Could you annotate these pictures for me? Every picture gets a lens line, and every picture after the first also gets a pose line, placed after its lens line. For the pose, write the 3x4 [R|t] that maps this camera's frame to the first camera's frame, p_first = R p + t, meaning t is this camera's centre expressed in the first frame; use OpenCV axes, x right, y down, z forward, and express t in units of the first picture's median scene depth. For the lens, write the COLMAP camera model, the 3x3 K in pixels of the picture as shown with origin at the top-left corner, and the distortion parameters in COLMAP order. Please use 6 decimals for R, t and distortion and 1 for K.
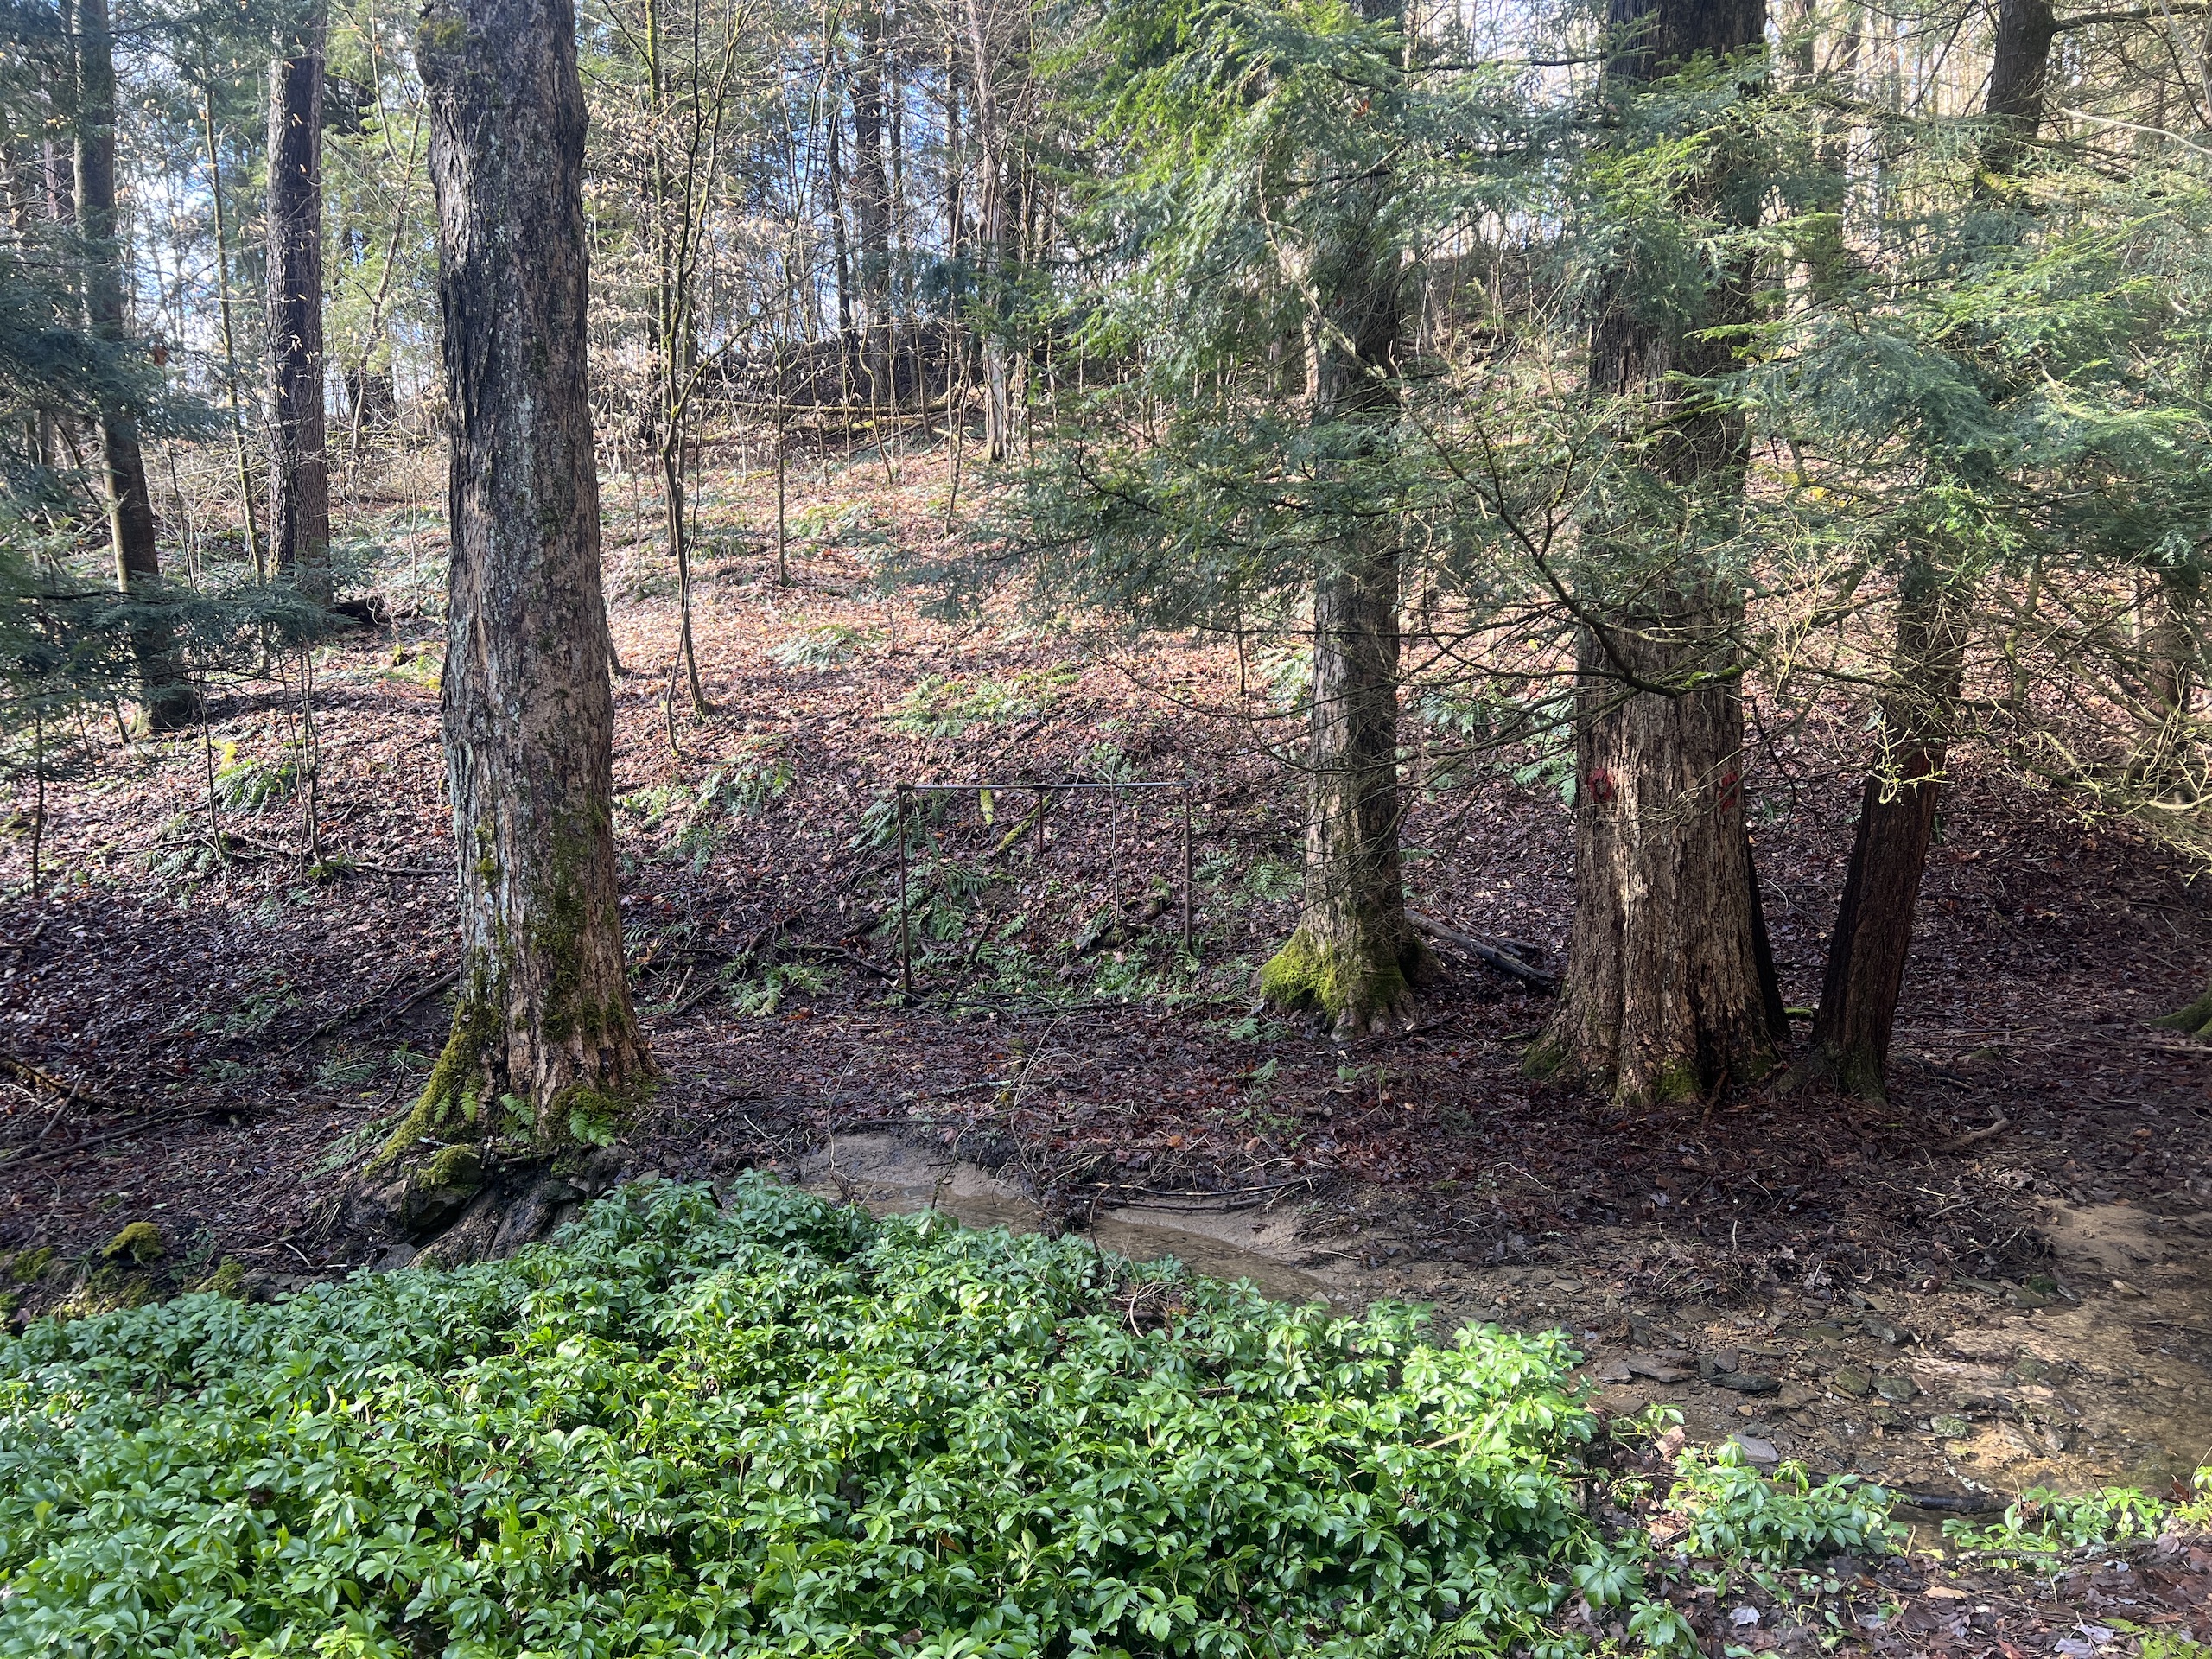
lens RADIAL K [[1638.7, 0, 1105.2], [0, 1638.7, 824.4], [0, 0, 1]] dist [0.038236, -0.036277]
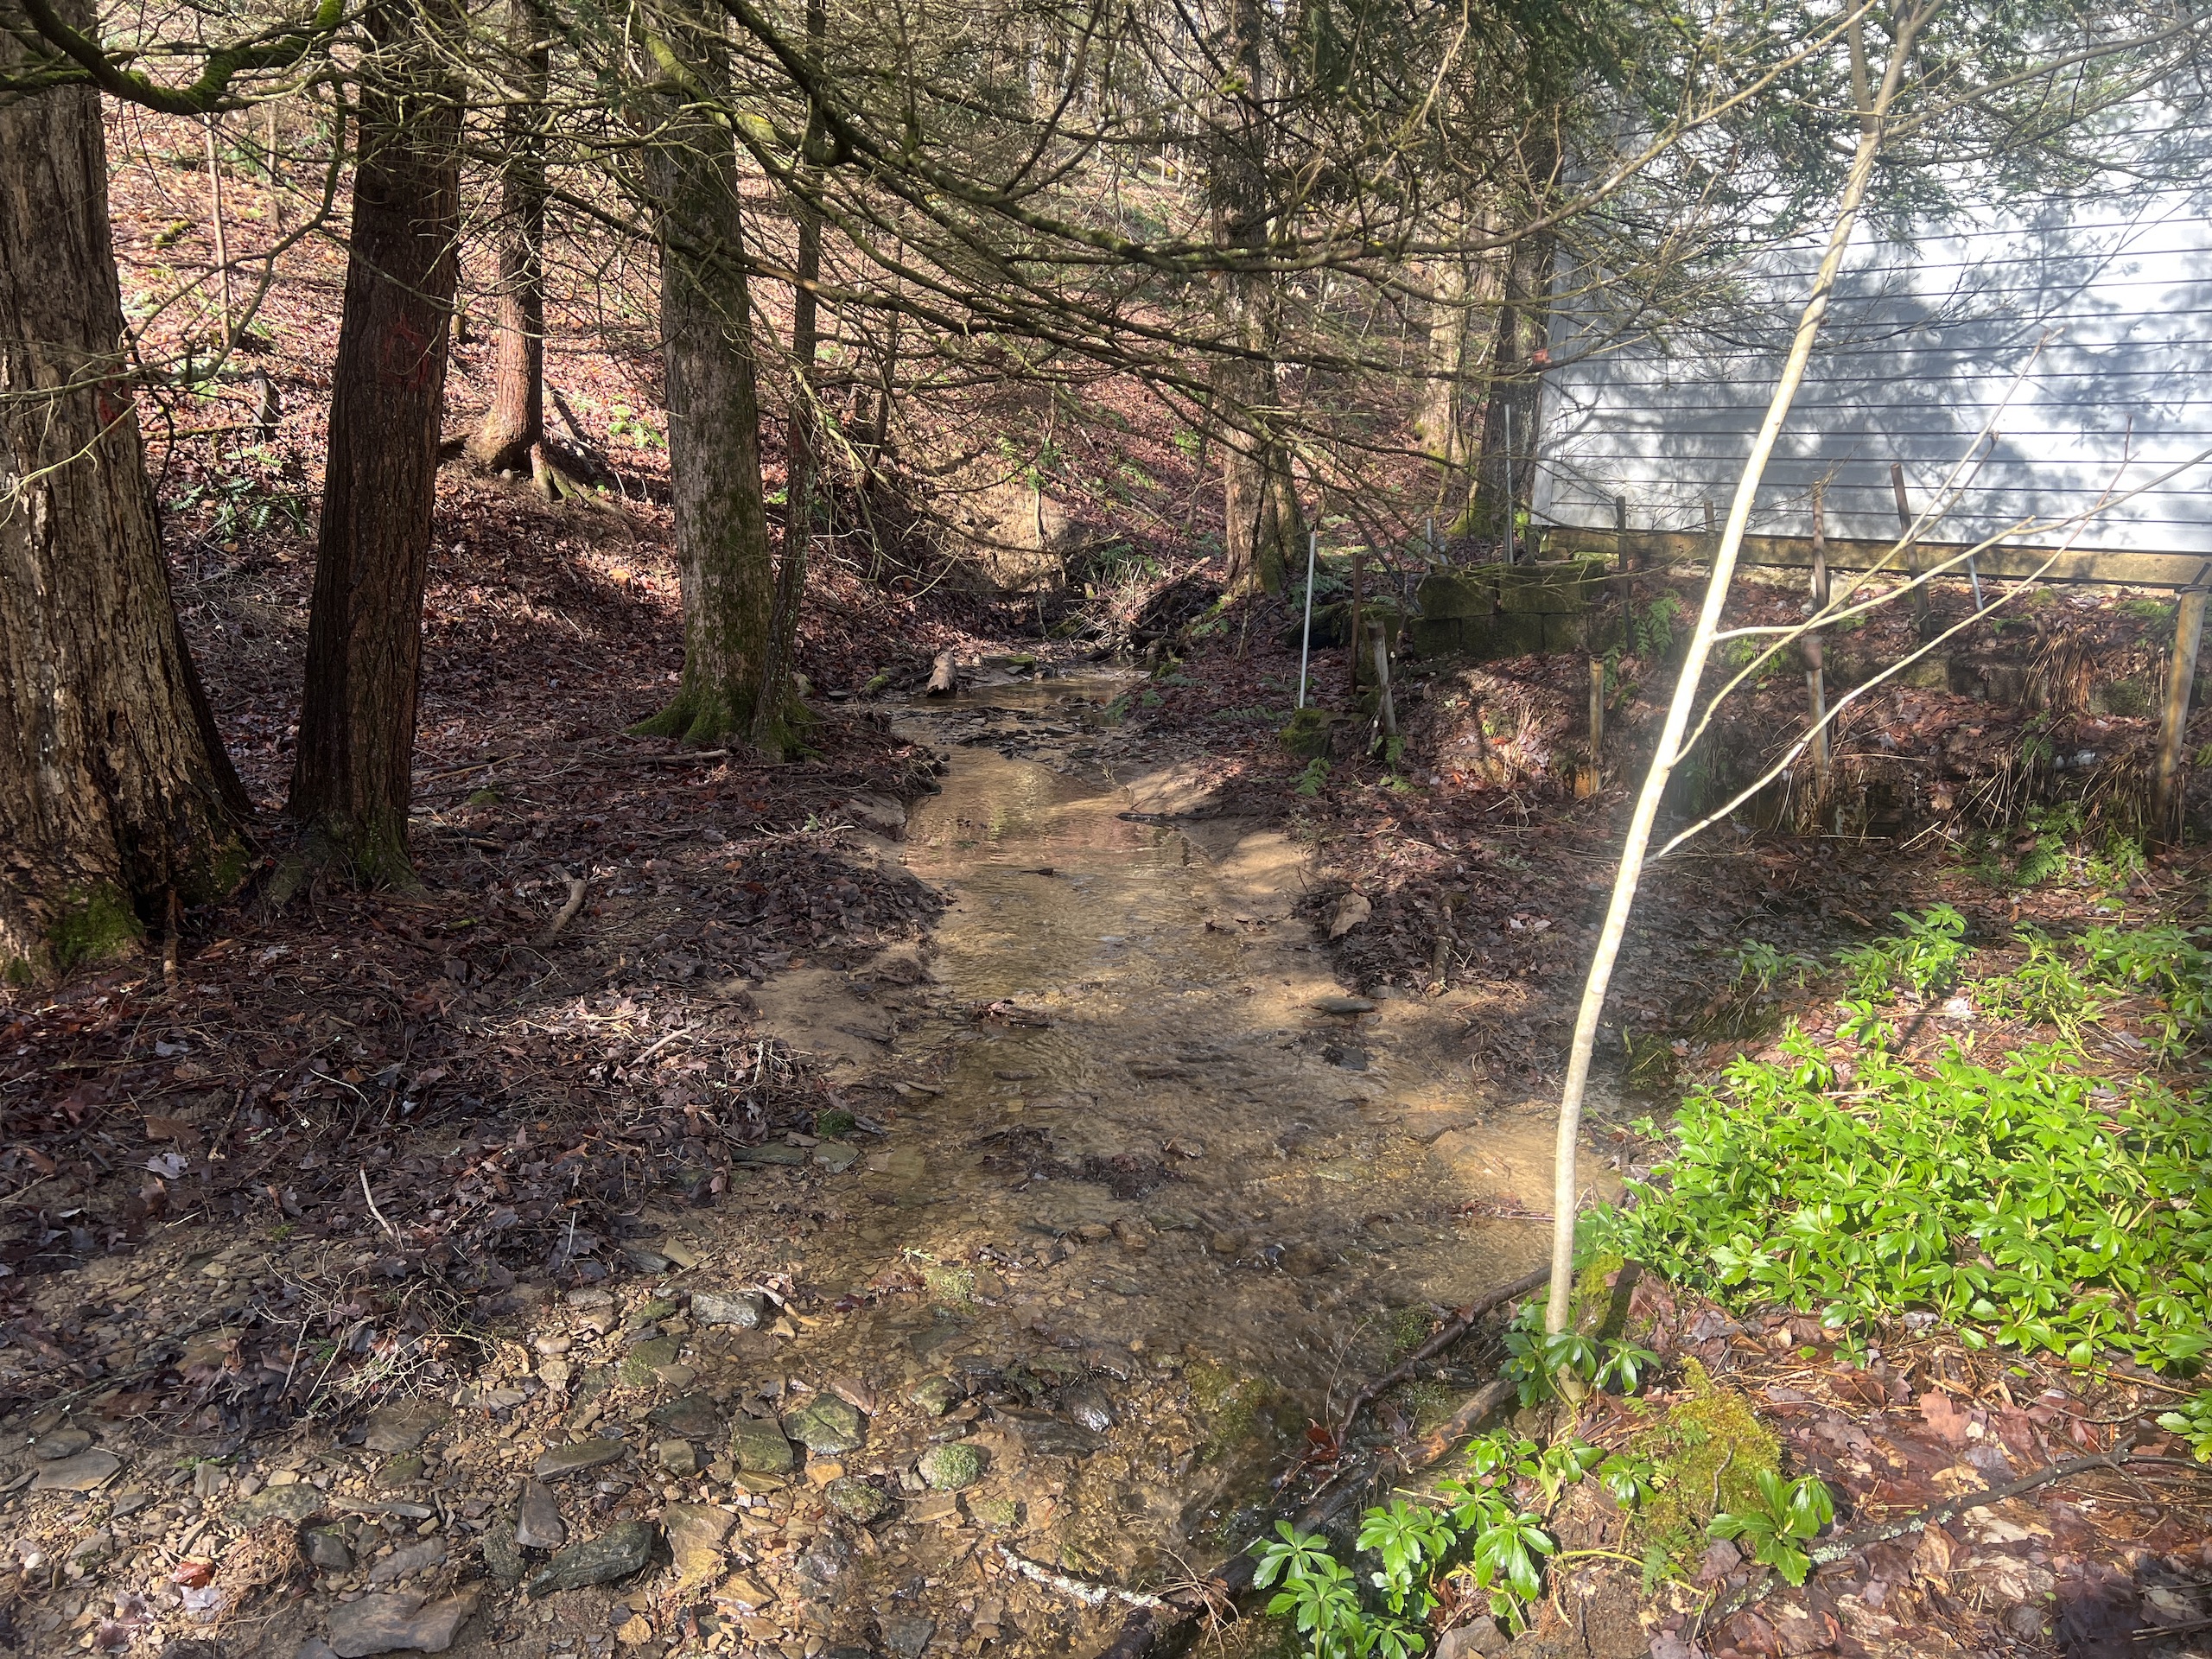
lens RADIAL K [[1638.7, 0, 1112.1], [0, 1638.7, 835.5], [0, 0, 1]] dist [0.038236, -0.036277]
pose [[0.533943, -0.160416, 0.830164, 0.068753], [0.023839, 0.984303, 0.174868, 0.035846], [-0.845184, -0.073579, 0.529386, 0.404650]]
